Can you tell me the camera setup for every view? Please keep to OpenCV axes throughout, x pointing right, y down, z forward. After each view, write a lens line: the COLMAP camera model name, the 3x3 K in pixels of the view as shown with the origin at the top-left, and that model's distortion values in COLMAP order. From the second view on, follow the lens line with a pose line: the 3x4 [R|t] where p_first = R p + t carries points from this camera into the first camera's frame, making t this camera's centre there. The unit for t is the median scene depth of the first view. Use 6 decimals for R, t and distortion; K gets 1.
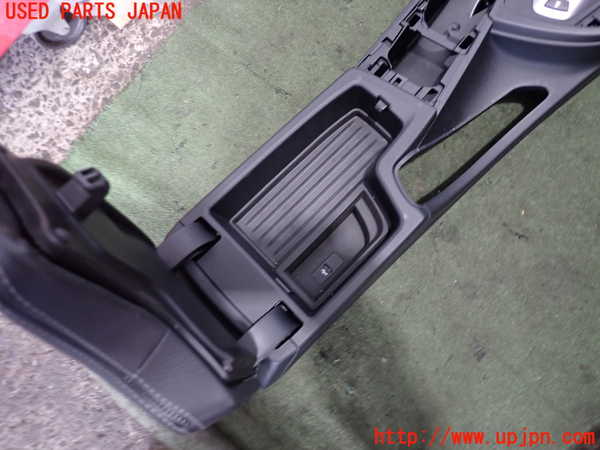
lens RADIAL K [[441.0, 0, 297.4], [0, 441.0, 240.8], [0, 0, 1]] dist [-0.006548, -0.006652]
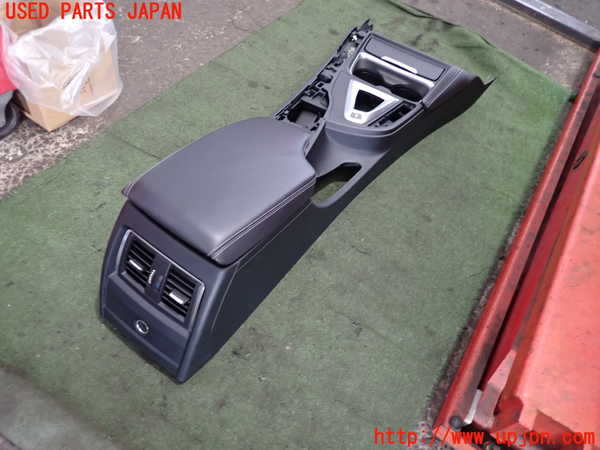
lens RADIAL K [[441.0, 0, 297.4], [0, 441.0, 240.8], [0, 0, 1]] dist [-0.006548, -0.006652]
pose [[0.933364, 0.035902, 0.357132, -0.184733], [0.143439, 0.874771, -0.462819, 0.490145], [-0.329025, 0.483205, 0.811330, -0.103998]]
